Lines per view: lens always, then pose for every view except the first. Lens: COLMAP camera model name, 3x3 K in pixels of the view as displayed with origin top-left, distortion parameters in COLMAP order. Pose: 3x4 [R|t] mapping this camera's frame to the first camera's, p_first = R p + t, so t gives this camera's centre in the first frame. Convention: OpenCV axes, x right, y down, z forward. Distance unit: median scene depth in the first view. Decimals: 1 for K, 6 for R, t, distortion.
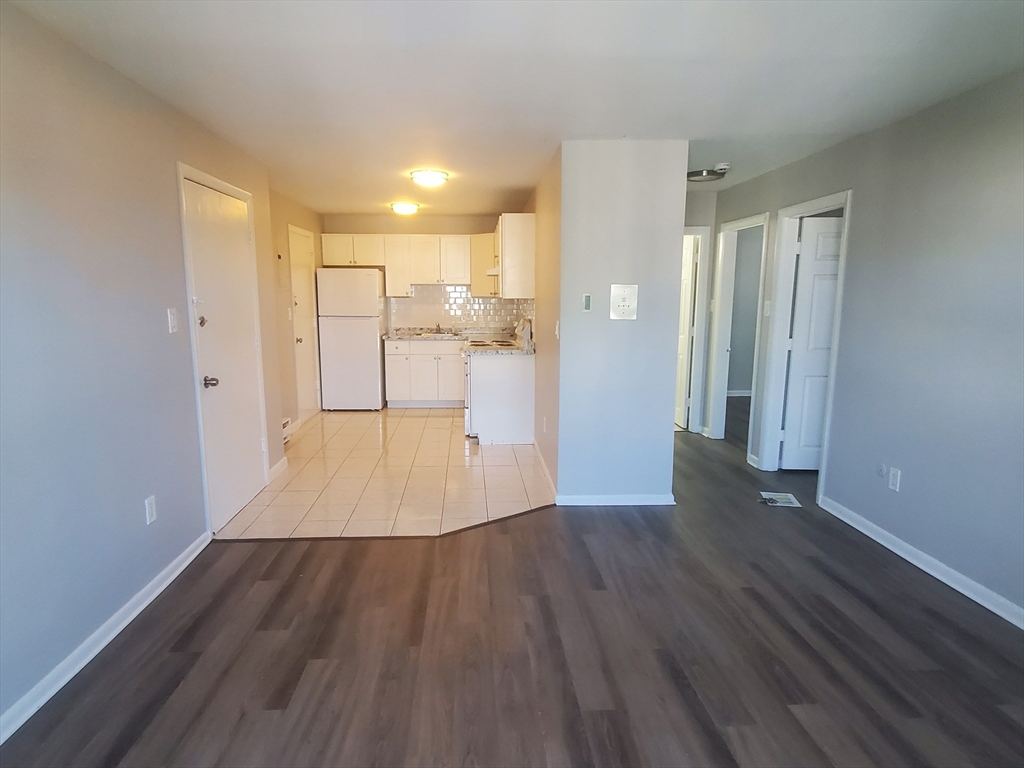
lens RADIAL K [[600.0, 0, 503.4], [0, 600.0, 389.3], [0, 0, 1]] dist [-0.001112, 0.002317]
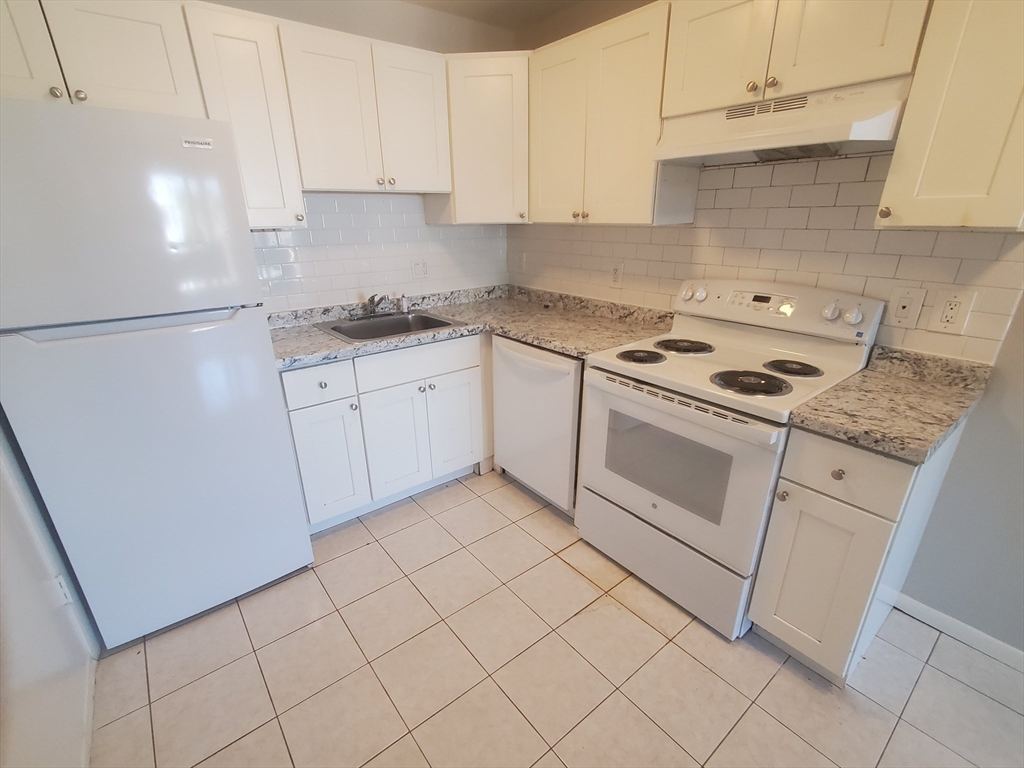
lens RADIAL K [[458.7, 0, 498.1], [0, 458.7, 401.1], [0, 0, 1]] dist [0.006000, 0.000135]
pose [[0.816842, -0.227463, 0.530123, -0.267050], [0.106140, 0.962551, 0.249461, -0.130026], [-0.567013, -0.147503, 0.810394, 0.818685]]
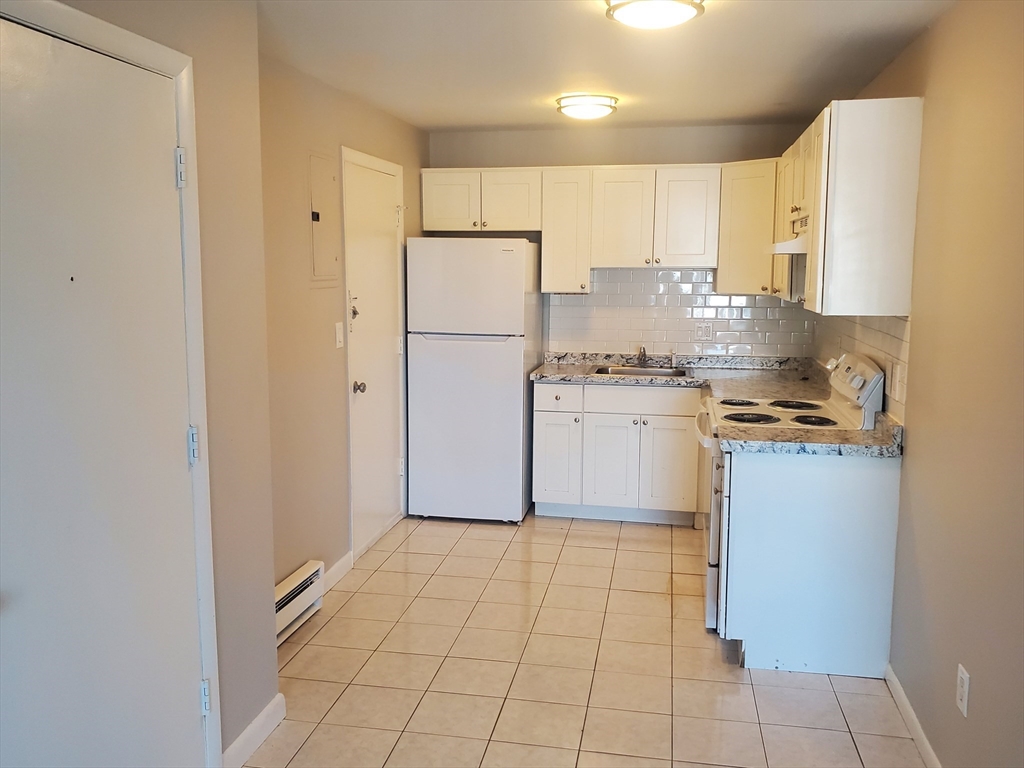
lens RADIAL K [[898.3, 0, 511.6], [0, 898.3, 391.7], [0, 0, 1]] dist [0.105187, -0.006470]
pose [[0.972901, 0.035889, -0.228419, -0.052287], [-0.039577, 0.999149, -0.011584, -0.072449], [0.227809, 0.020310, 0.973494, 0.309014]]
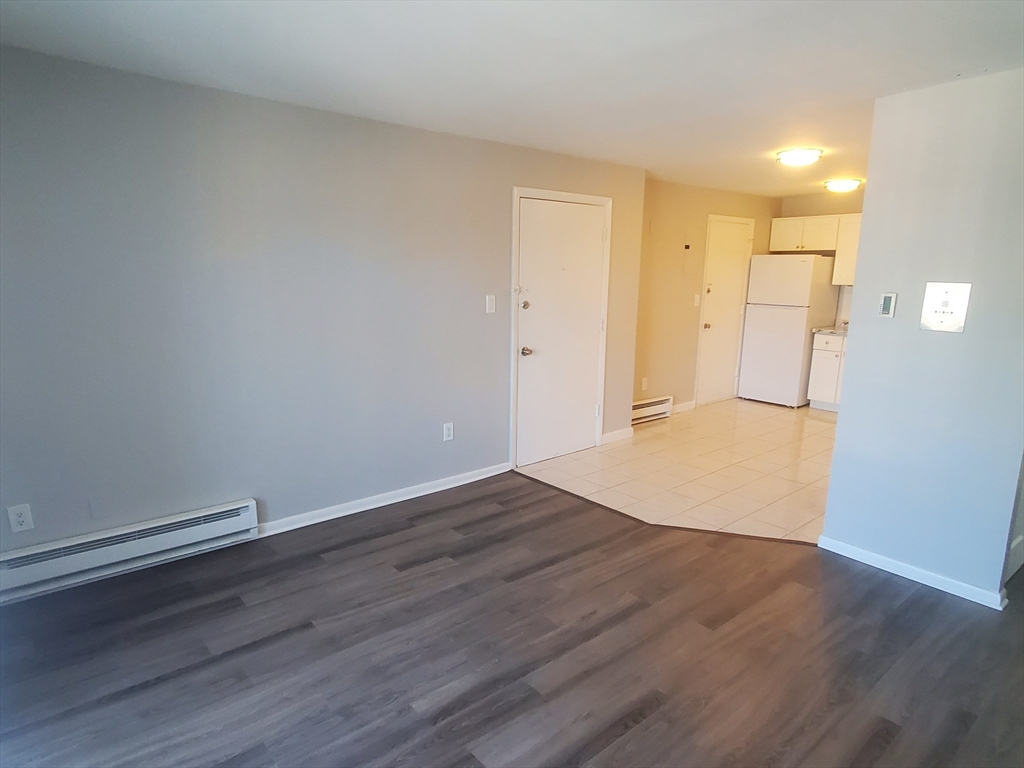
lens RADIAL K [[605.6, 0, 513.9], [0, 605.6, 393.2], [0, 0, 1]] dist [0.000910, 0.003931]
pose [[0.607345, 0.163232, -0.777488, 0.283805], [-0.133404, 0.985722, 0.102740, -0.029217], [0.783158, 0.041321, 0.620449, 0.087497]]
